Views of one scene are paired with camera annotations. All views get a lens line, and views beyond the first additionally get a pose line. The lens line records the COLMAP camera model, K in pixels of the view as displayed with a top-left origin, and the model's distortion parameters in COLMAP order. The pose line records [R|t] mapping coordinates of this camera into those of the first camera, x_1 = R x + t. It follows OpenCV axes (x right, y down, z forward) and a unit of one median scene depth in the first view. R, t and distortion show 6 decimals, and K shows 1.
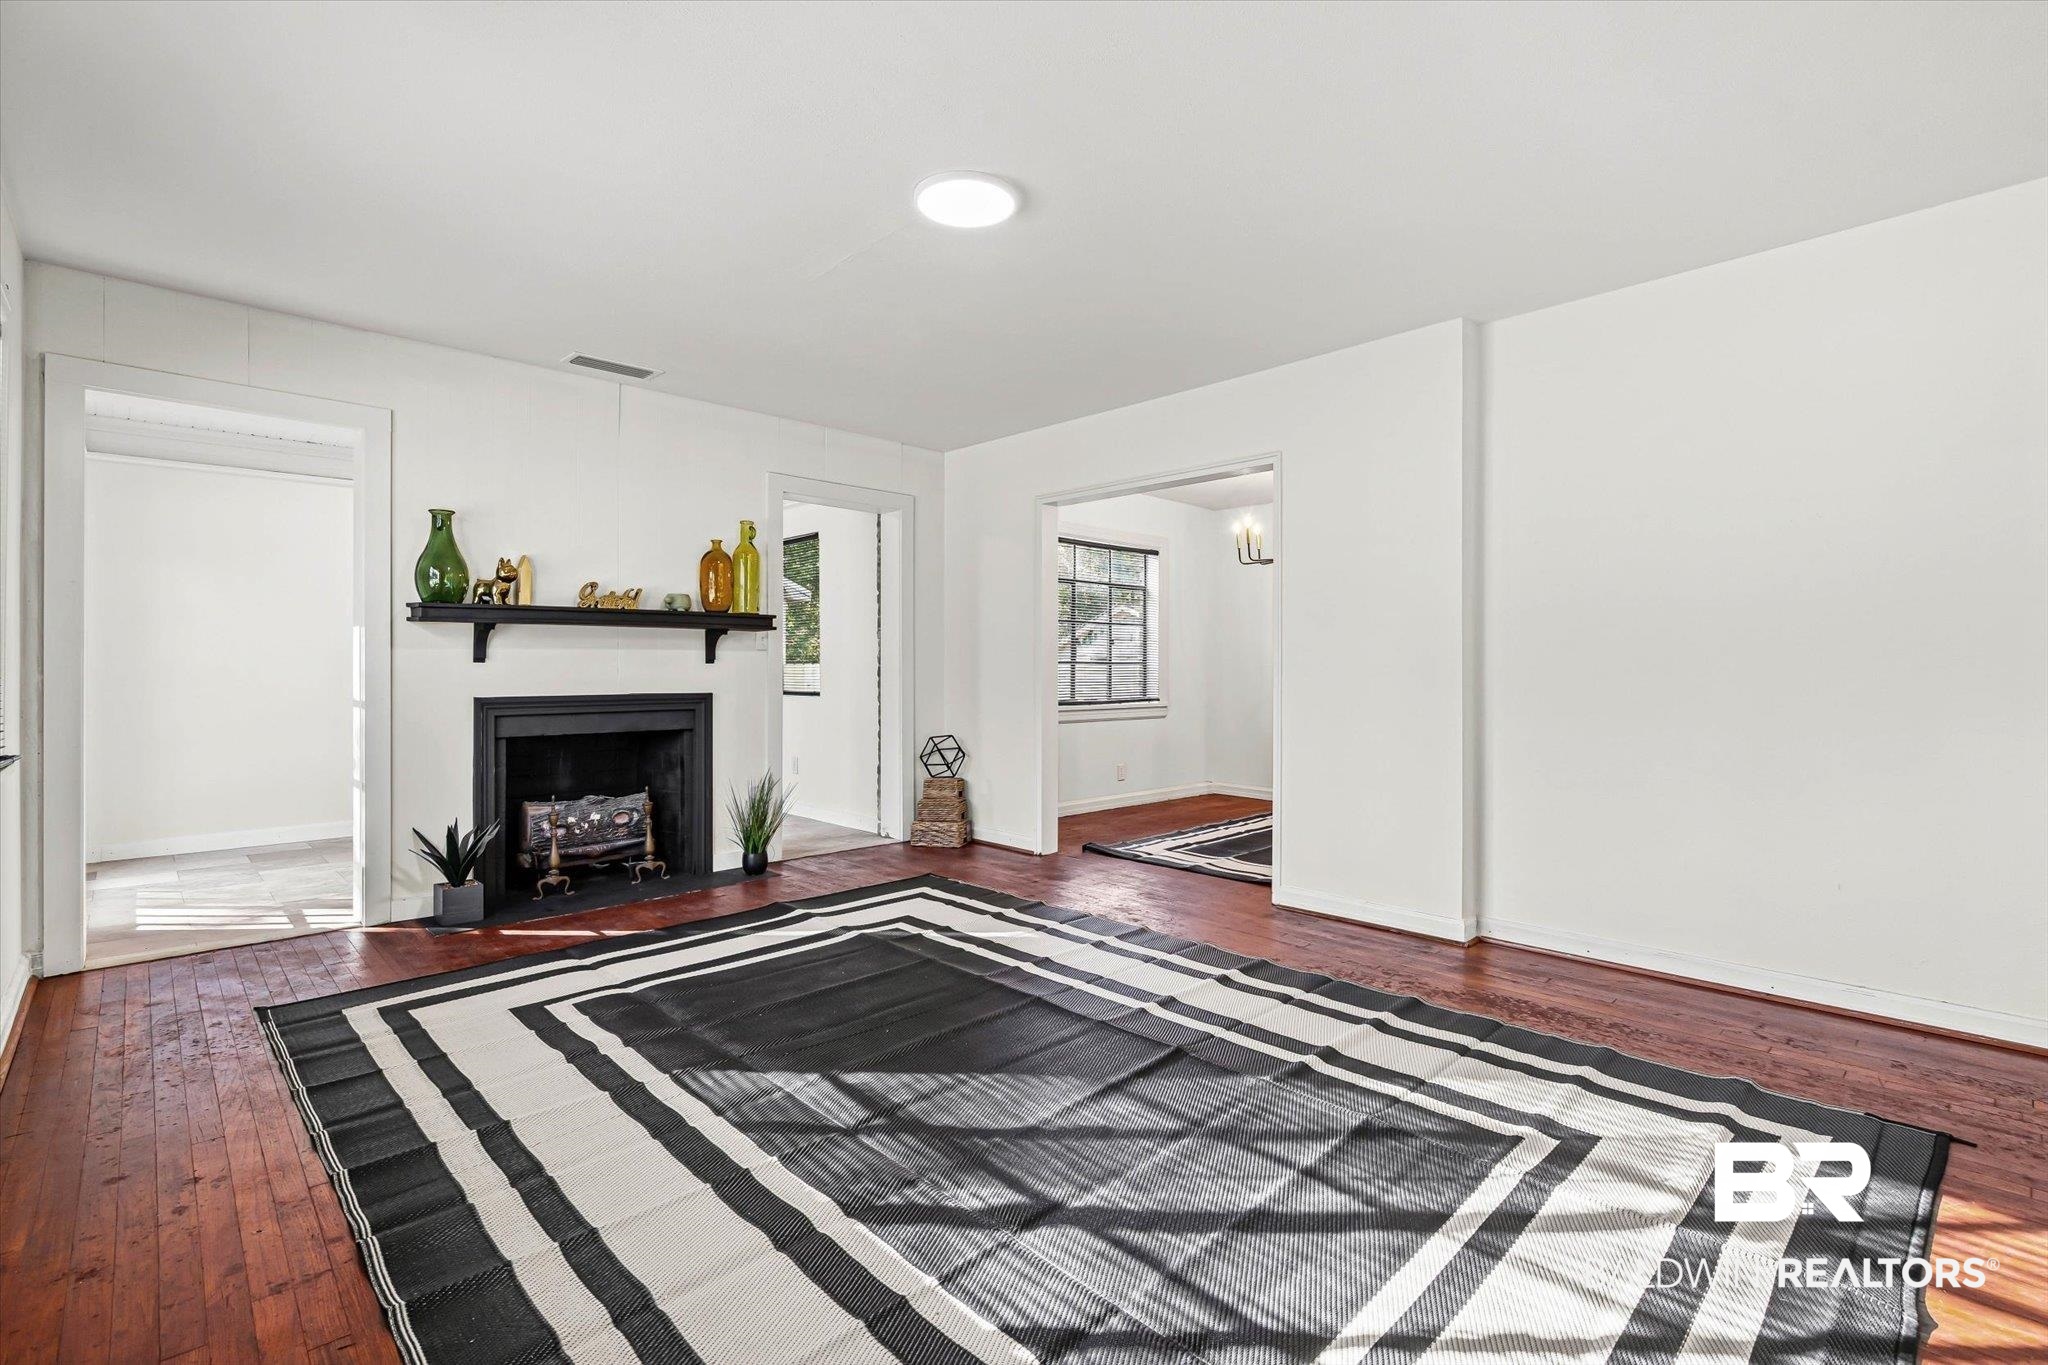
lens RADIAL K [[934.5, 0, 1021.7], [0, 934.5, 660.7], [0, 0, 1]] dist [-0.002985, -0.000439]
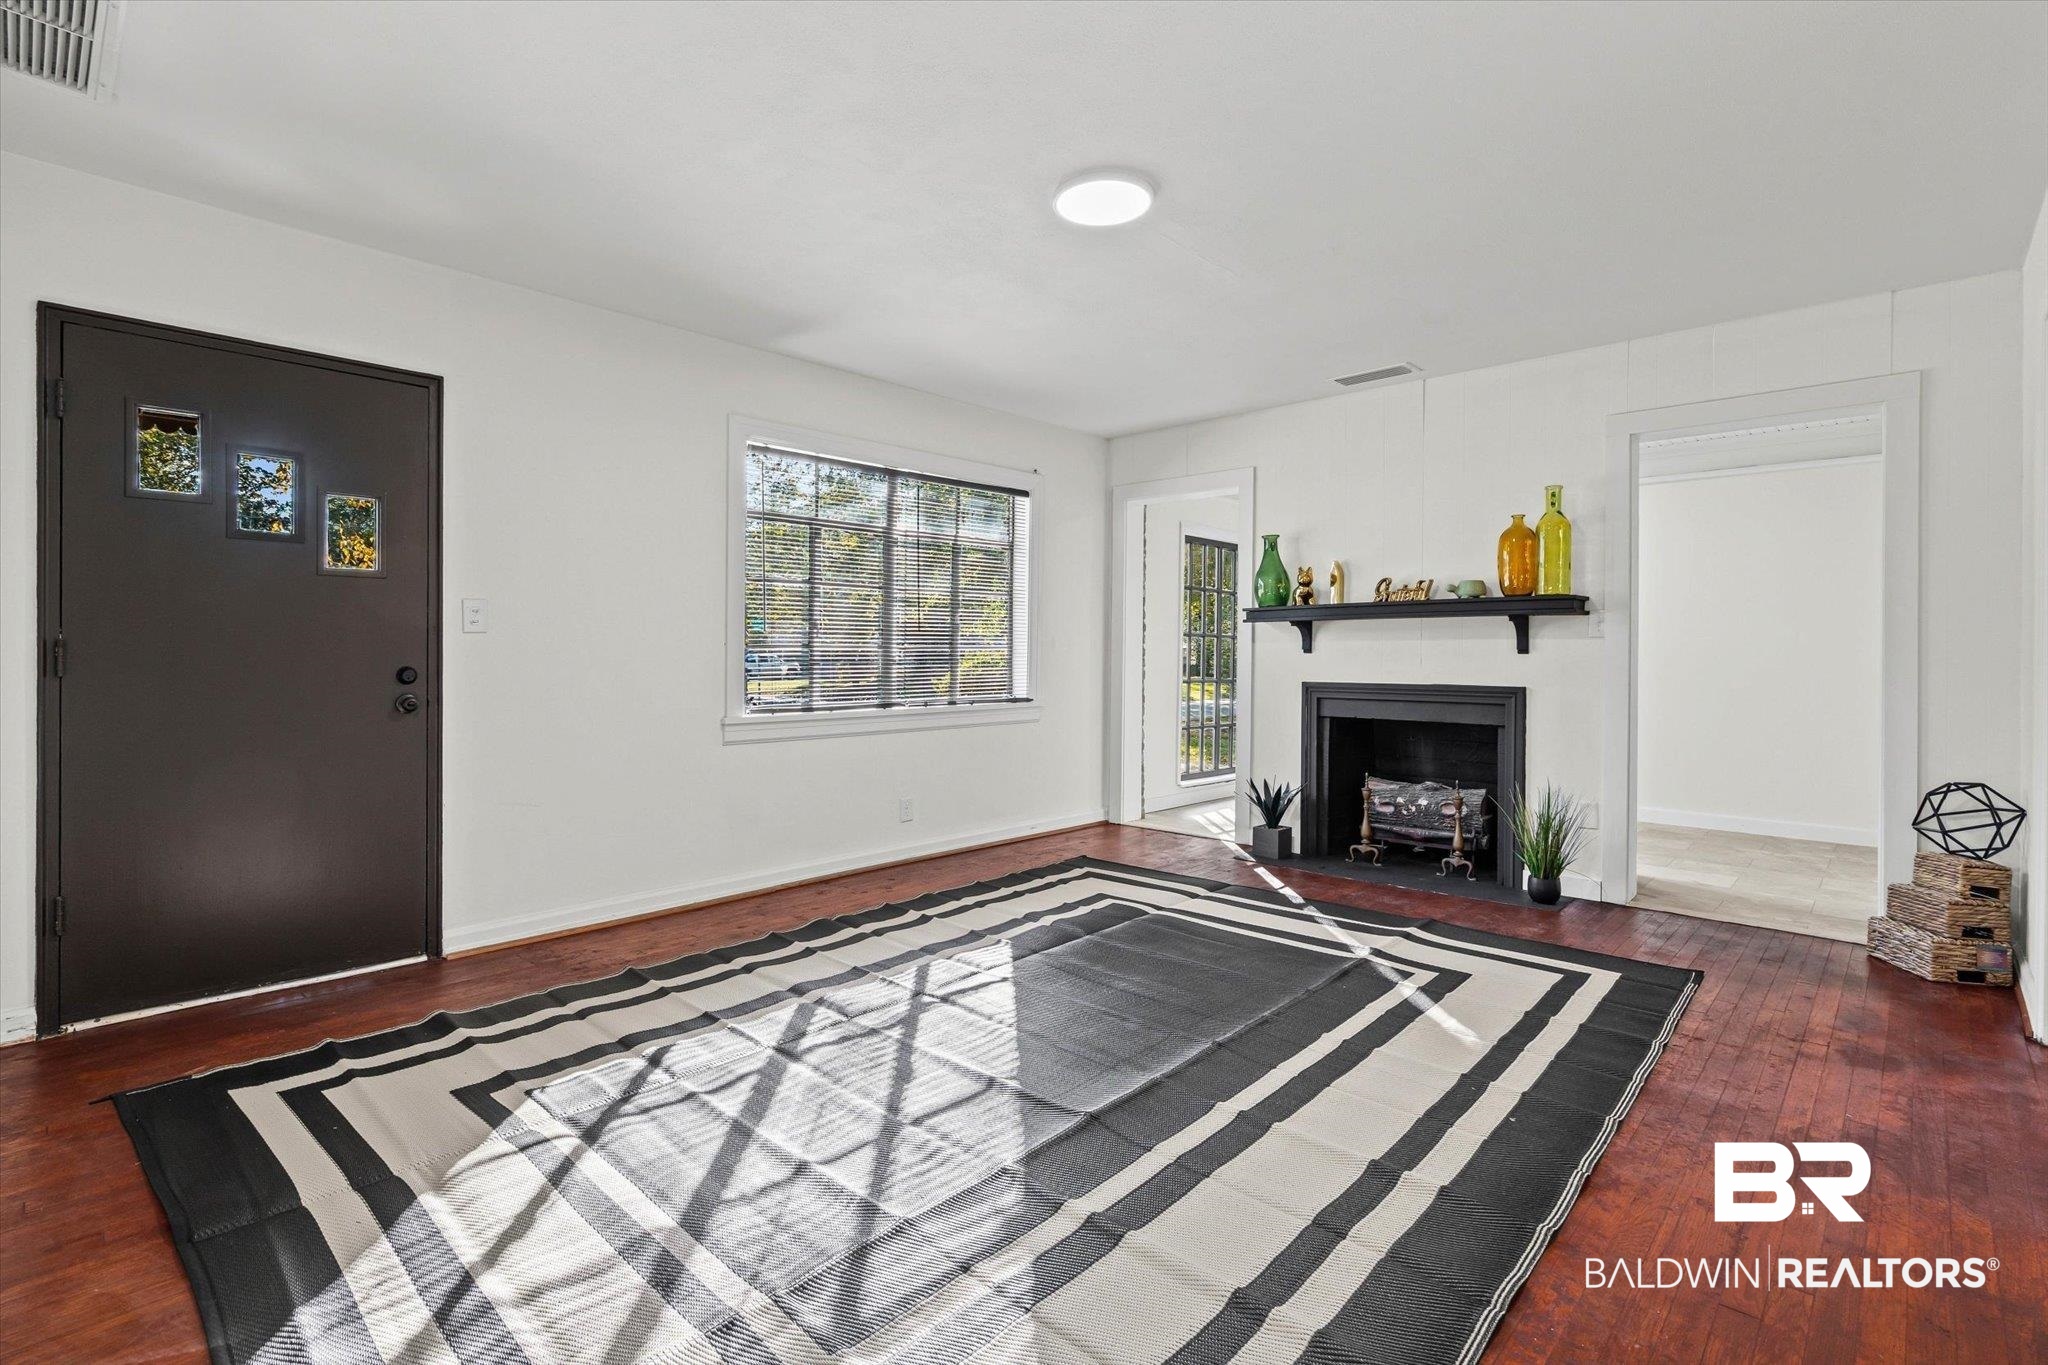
lens RADIAL K [[934.5, 0, 1021.7], [0, 934.5, 660.7], [0, 0, 1]] dist [-0.002985, -0.000439]
pose [[0.042125, 0.005842, -0.999095, 0.605006], [0.003048, 0.999977, 0.005976, 0.002715], [0.999108, -0.003297, 0.042106, 0.552834]]
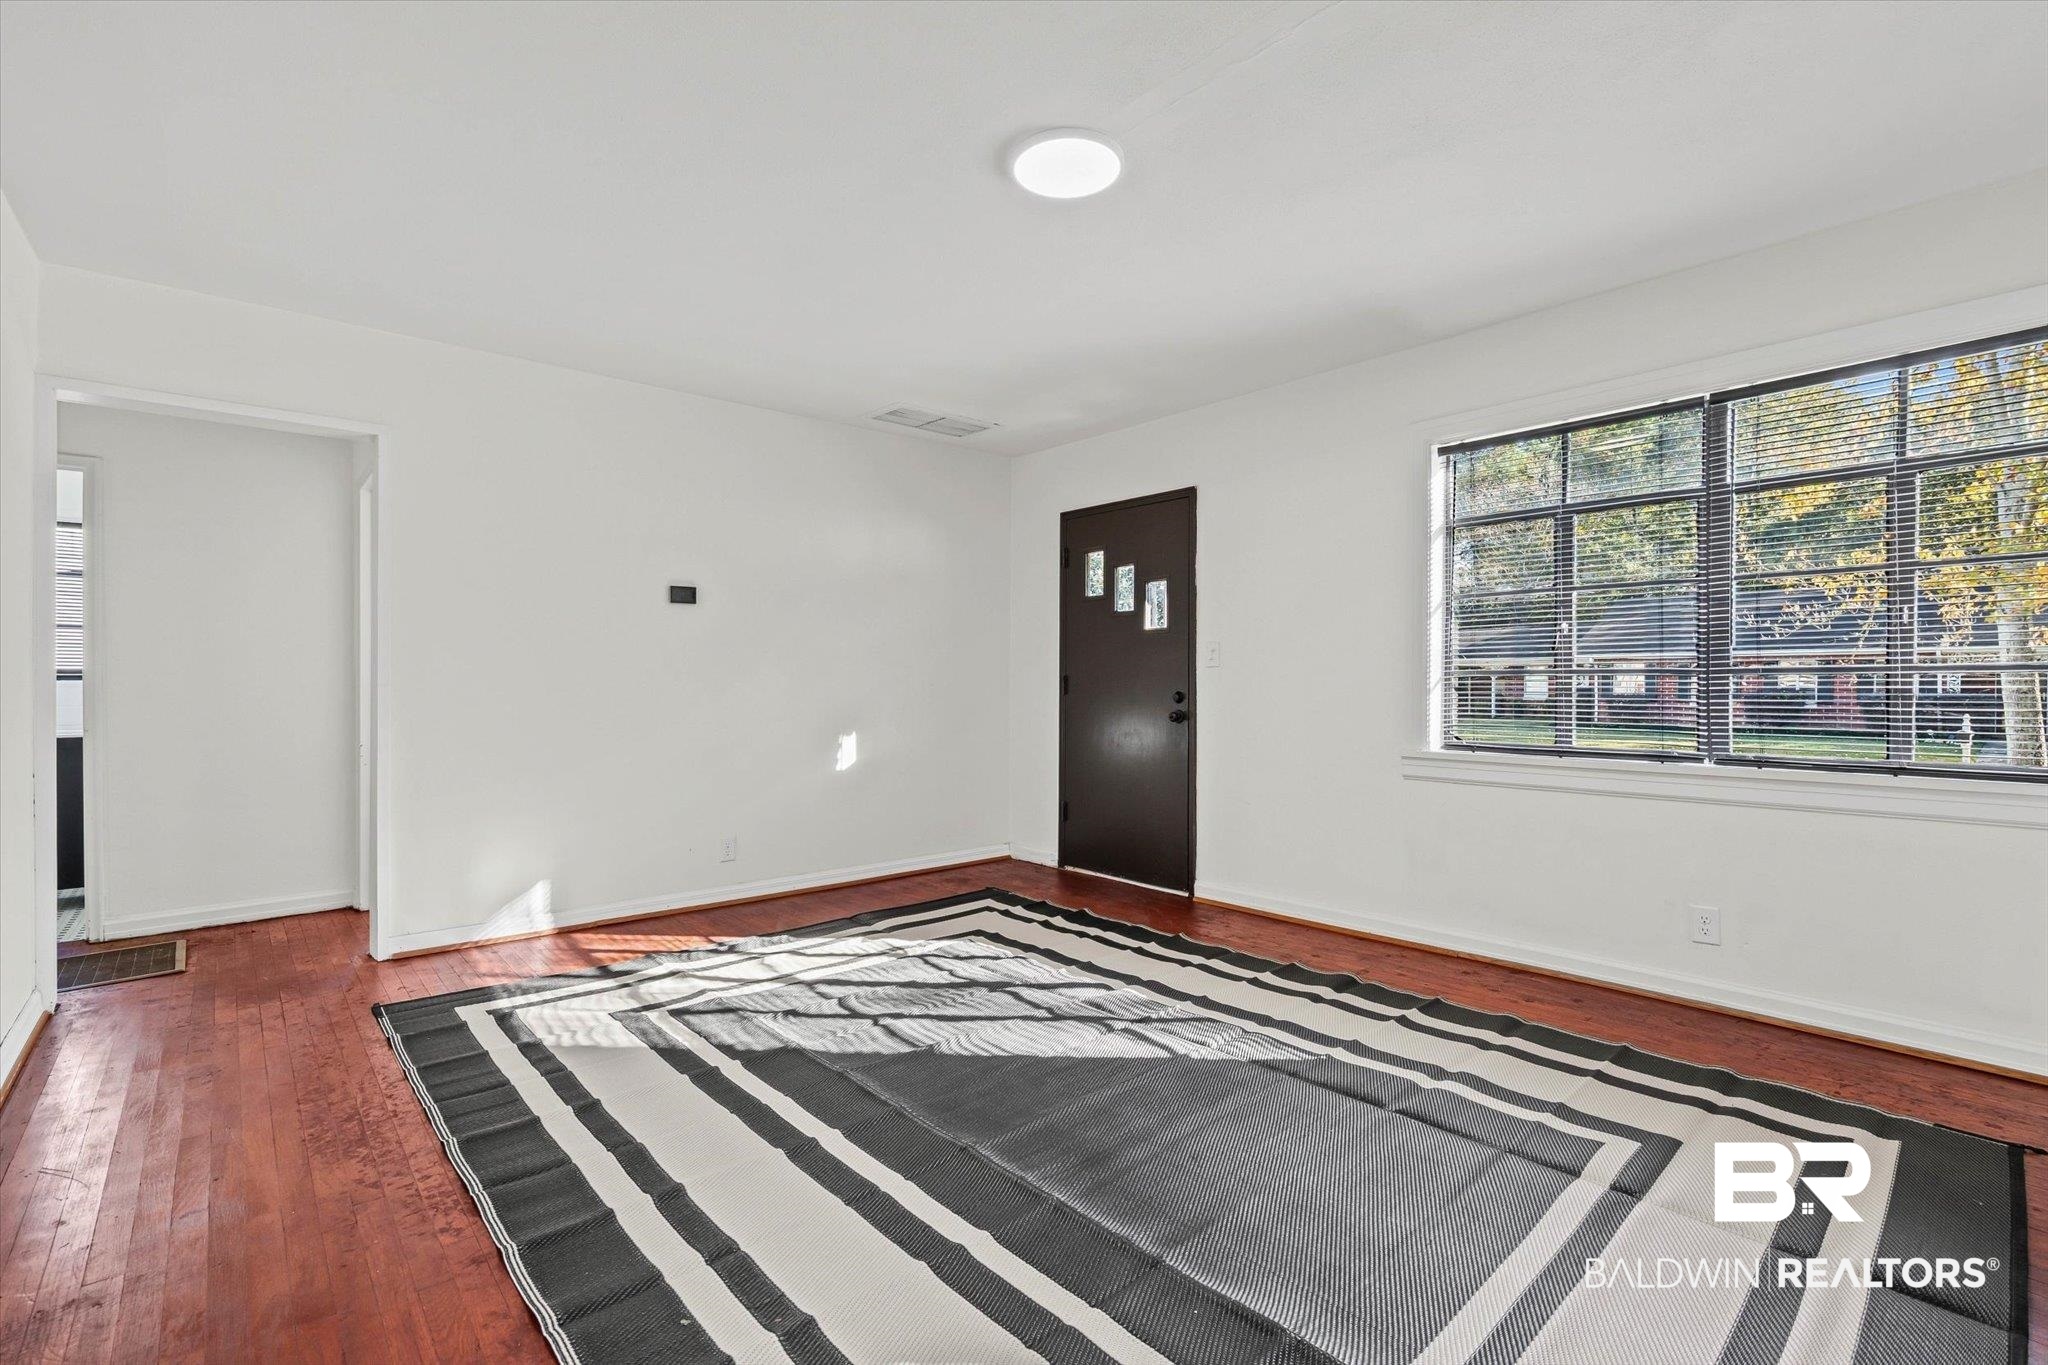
lens RADIAL K [[929.3, 0, 1024.0], [0, 929.3, 682.5], [0, 0, 1]] dist [-0.002534, 0.000027]
pose [[-0.999033, 0.001153, 0.043958, -0.041514], [0.000977, 0.999991, -0.004026, 0.004353], [-0.043962, -0.003979, -0.999025, 1.204309]]
